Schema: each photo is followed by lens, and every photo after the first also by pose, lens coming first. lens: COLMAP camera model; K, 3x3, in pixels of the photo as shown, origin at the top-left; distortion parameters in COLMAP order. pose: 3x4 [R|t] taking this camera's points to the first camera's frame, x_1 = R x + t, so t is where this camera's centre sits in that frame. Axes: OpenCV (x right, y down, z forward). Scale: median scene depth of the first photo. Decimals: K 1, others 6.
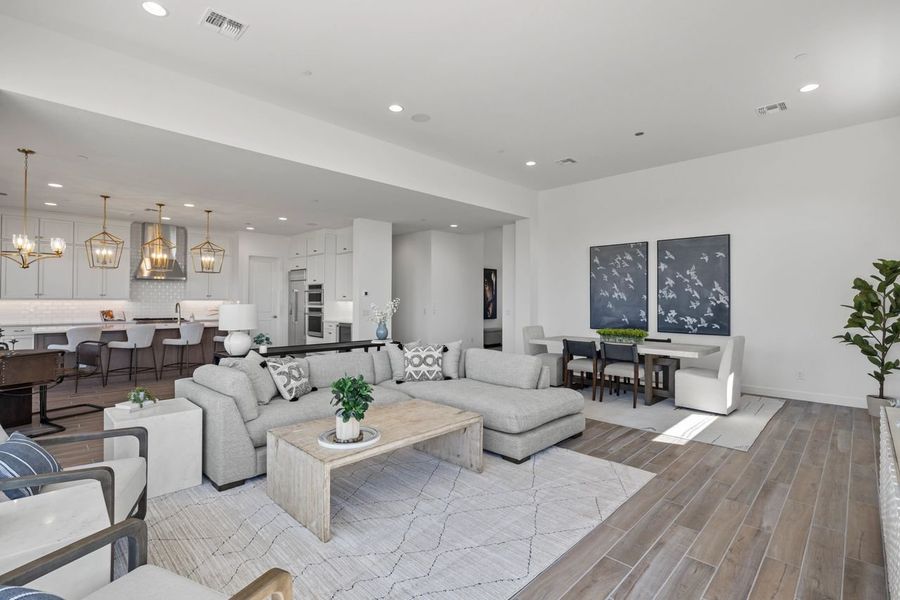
lens RADIAL K [[419.1, 0, 453.7], [0, 419.1, 291.4], [0, 0, 1]] dist [-0.010822, 0.001601]
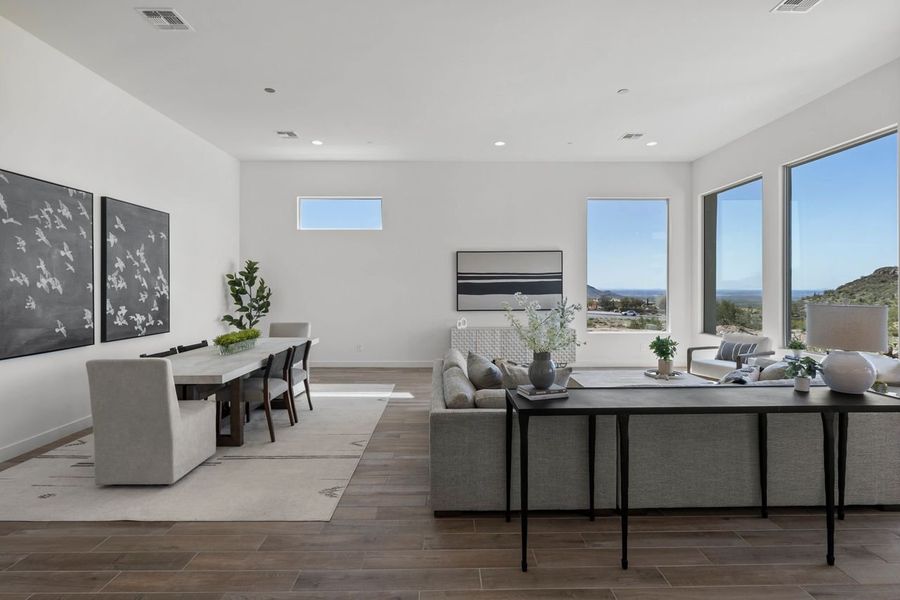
lens RADIAL K [[419.1, 0, 443.9], [0, 419.1, 288.8], [0, 0, 1]] dist [-0.010822, 0.001601]
pose [[-0.702288, -0.006938, 0.711859, -0.323494], [-0.017121, 0.999828, -0.007146, 0.012798], [-0.711687, -0.017206, -0.702286, 1.107171]]
